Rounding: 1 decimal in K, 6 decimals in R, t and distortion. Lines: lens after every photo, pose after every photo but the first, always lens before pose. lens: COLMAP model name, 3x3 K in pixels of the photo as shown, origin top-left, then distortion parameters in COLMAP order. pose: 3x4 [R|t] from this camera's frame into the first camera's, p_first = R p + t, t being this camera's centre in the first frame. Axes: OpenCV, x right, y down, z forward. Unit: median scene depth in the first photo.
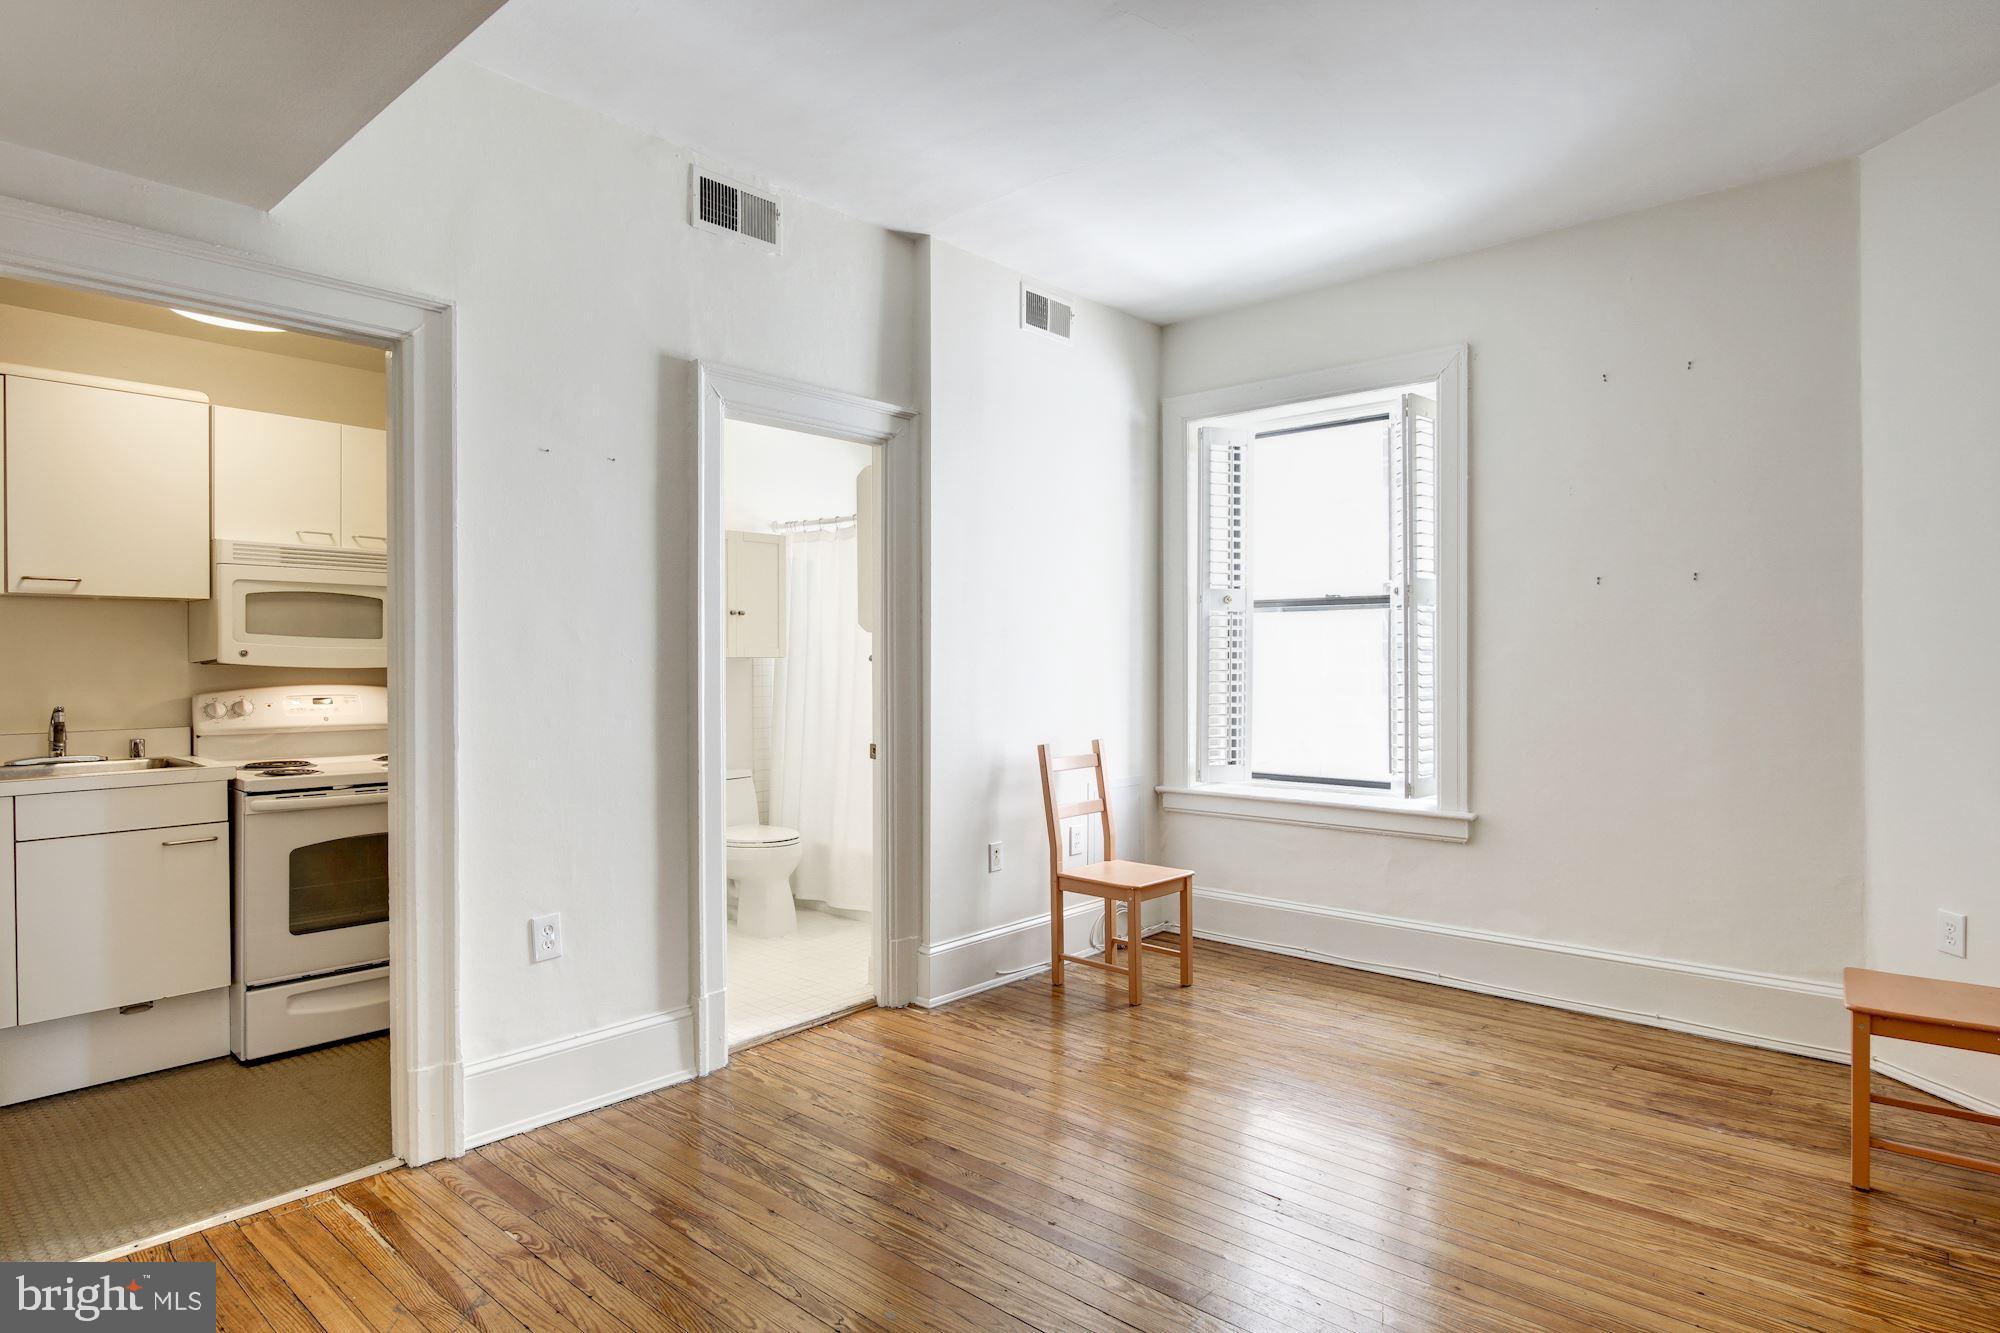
lens RADIAL K [[1076.5, 0, 999.4], [0, 1076.5, 665.8], [0, 0, 1]] dist [-0.011131, 0.004401]
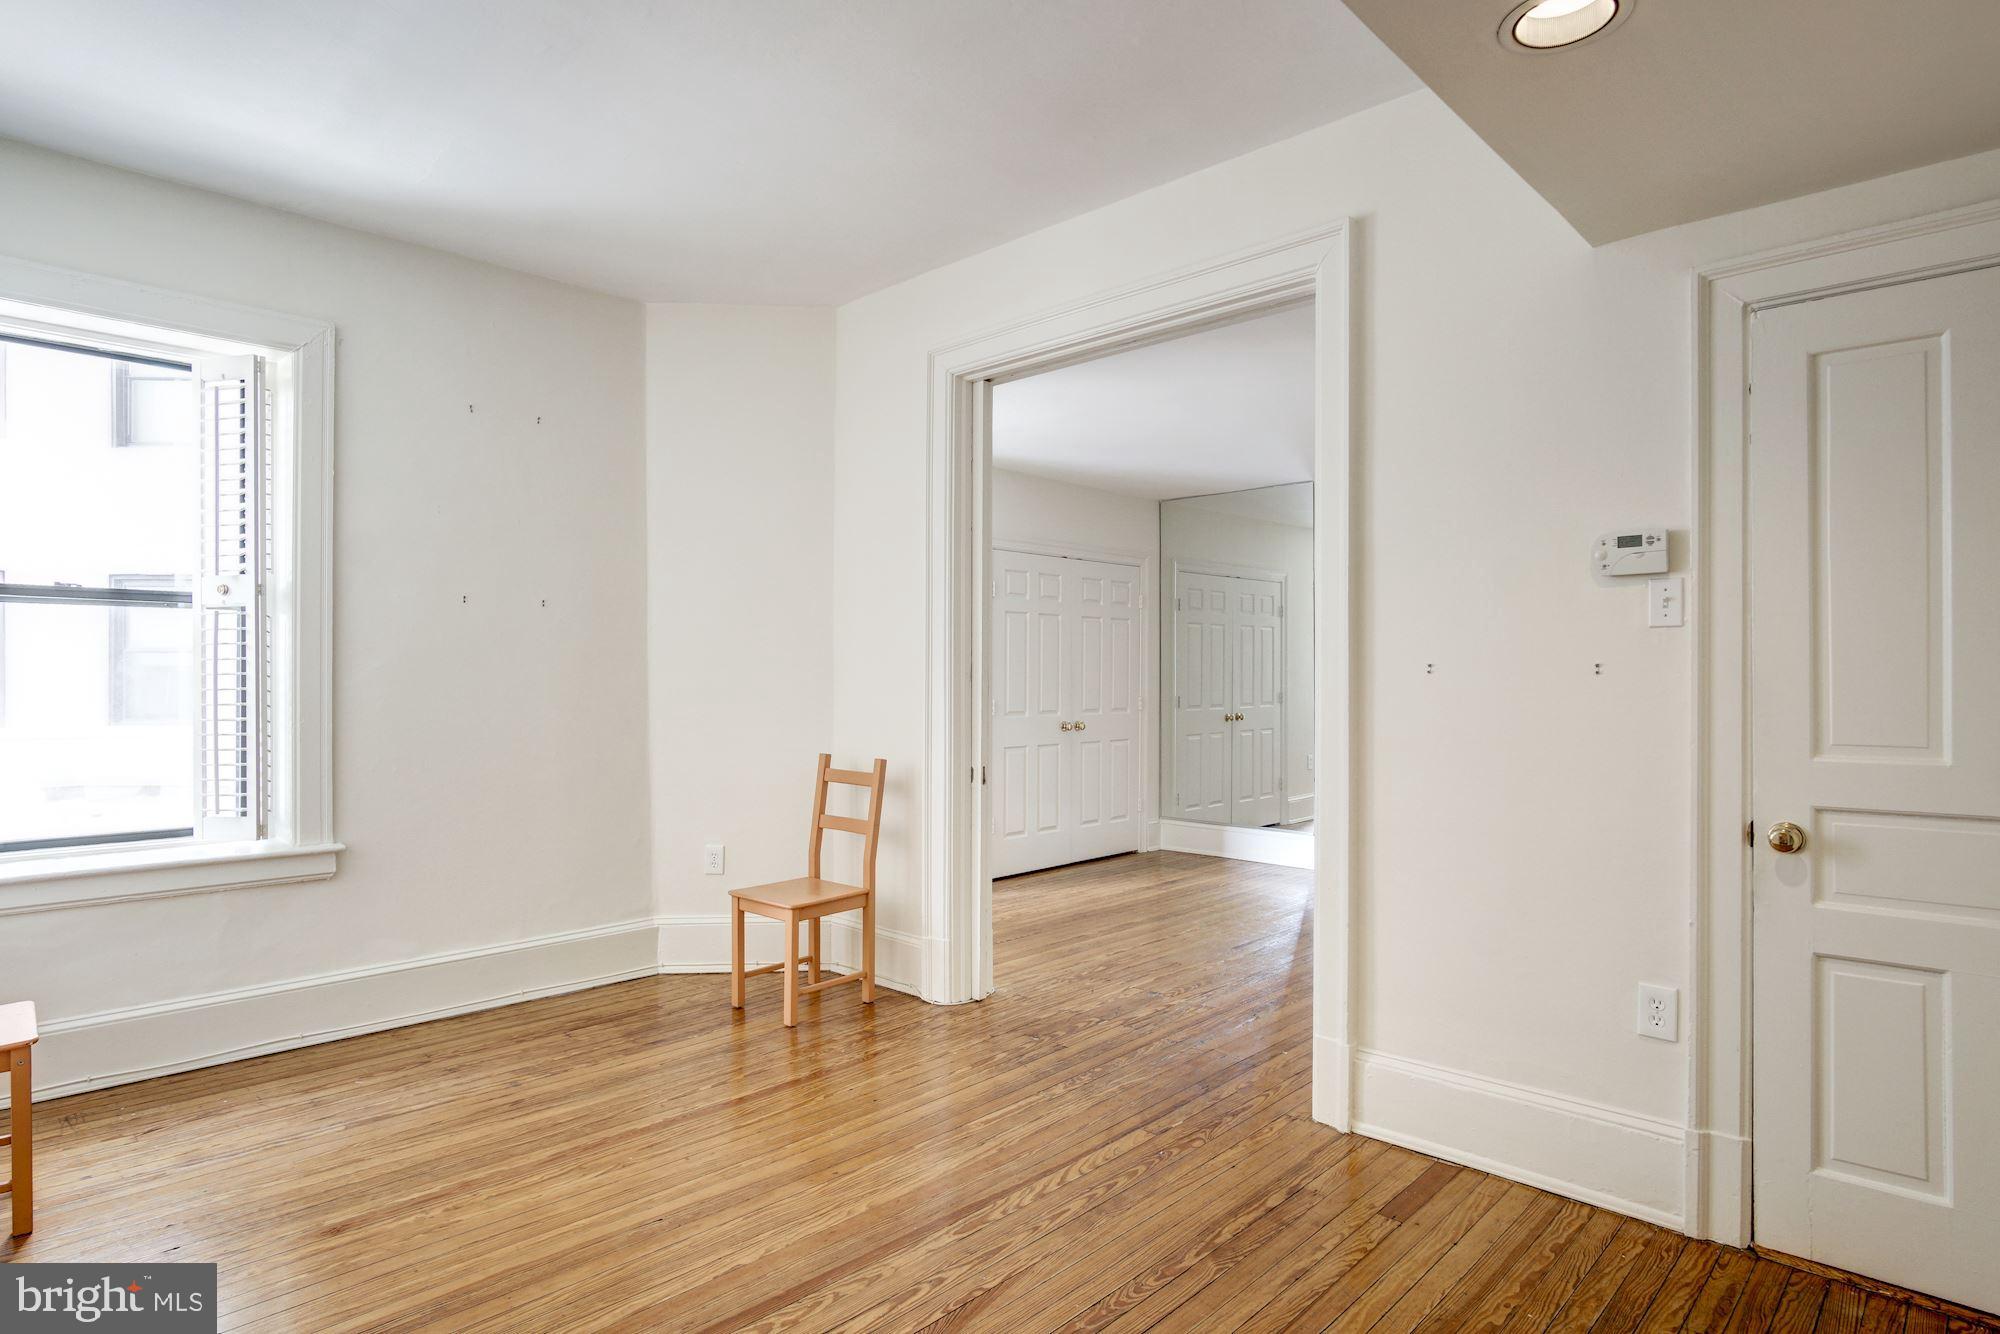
lens RADIAL K [[1076.5, 0, 991.9], [0, 1076.5, 671.0], [0, 0, 1]] dist [-0.011131, 0.004401]
pose [[0.065413, 0.004425, 0.997848, -0.447632], [0.006655, 0.999966, -0.004871, 0.000363], [-0.997836, 0.006959, 0.065382, 0.407933]]
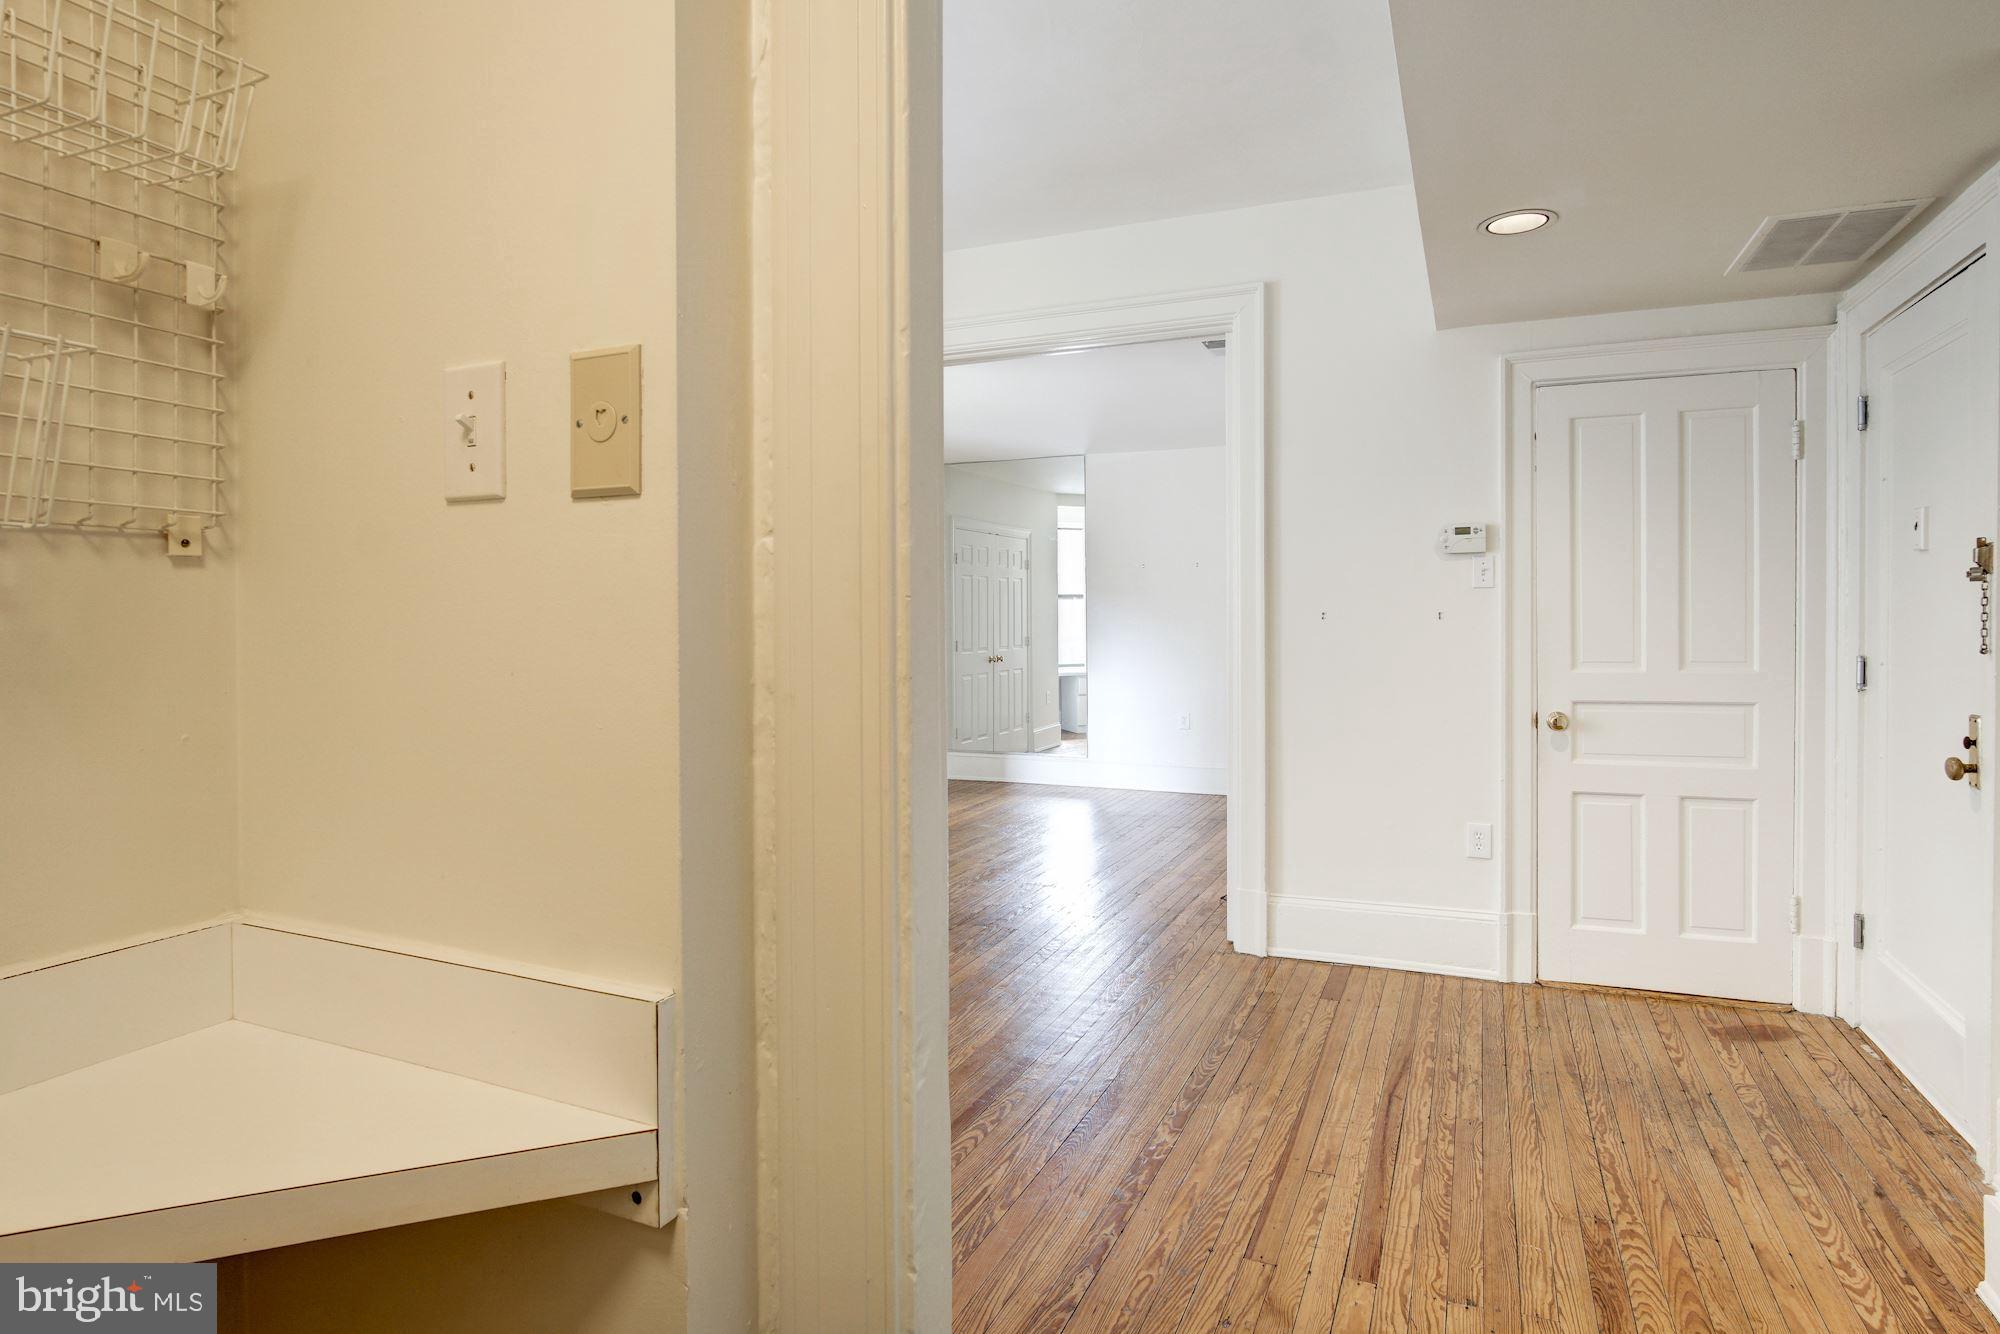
lens RADIAL K [[1076.5, 0, 1016.4], [0, 1076.5, 630.1], [0, 0, 1]] dist [-0.011131, 0.004401]
pose [[-0.293439, -0.006053, 0.955959, -0.587007], [0.012423, 0.999871, 0.010145, -0.002941], [-0.955897, 0.014853, -0.293326, 0.730863]]
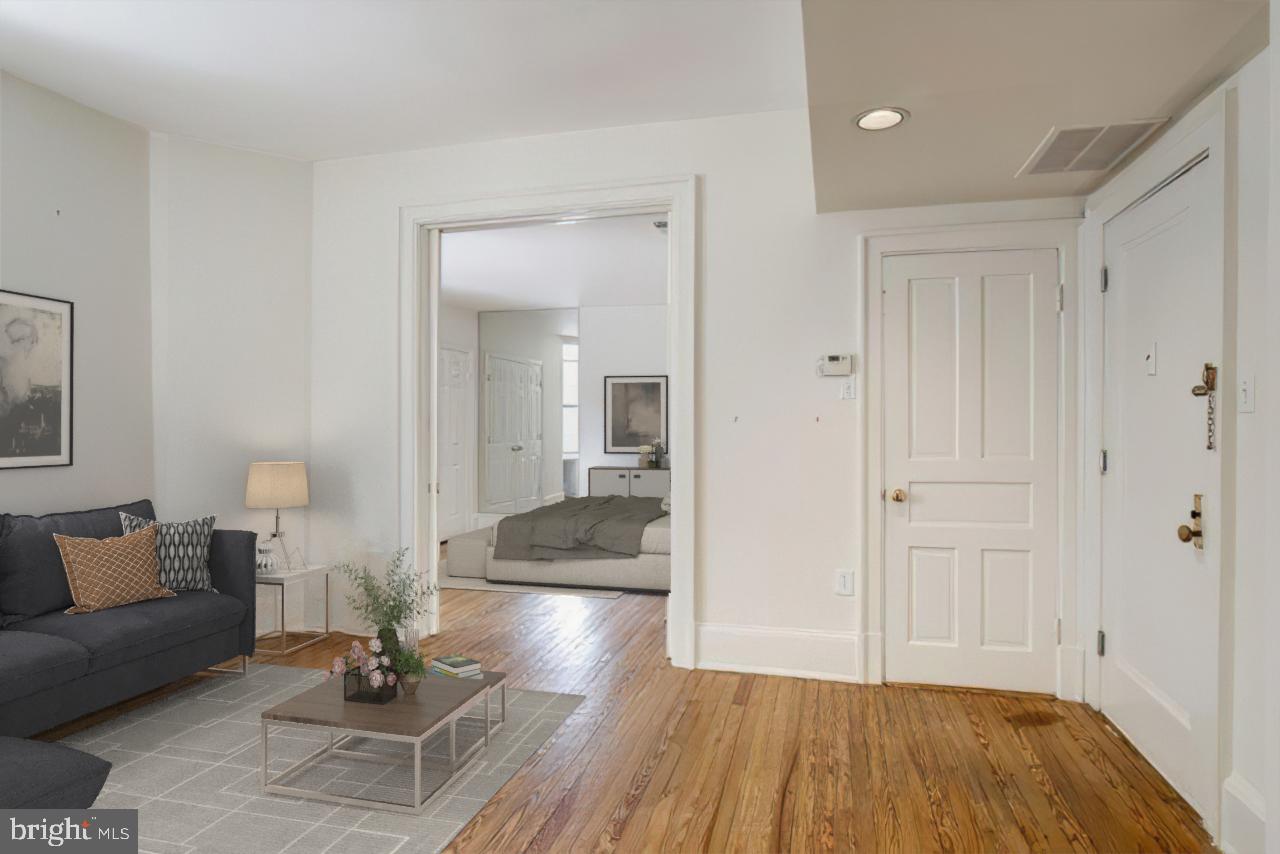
lens RADIAL K [[689.2, 0, 642.1], [0, 689.2, 424.4], [0, 0, 1]] dist [-0.011099, 0.004219]
pose [[-0.422718, -0.001584, 0.906260, -0.460025], [0.005581, 0.999975, 0.004351, -0.000406], [-0.906244, 0.006897, -0.422699, 0.644263]]
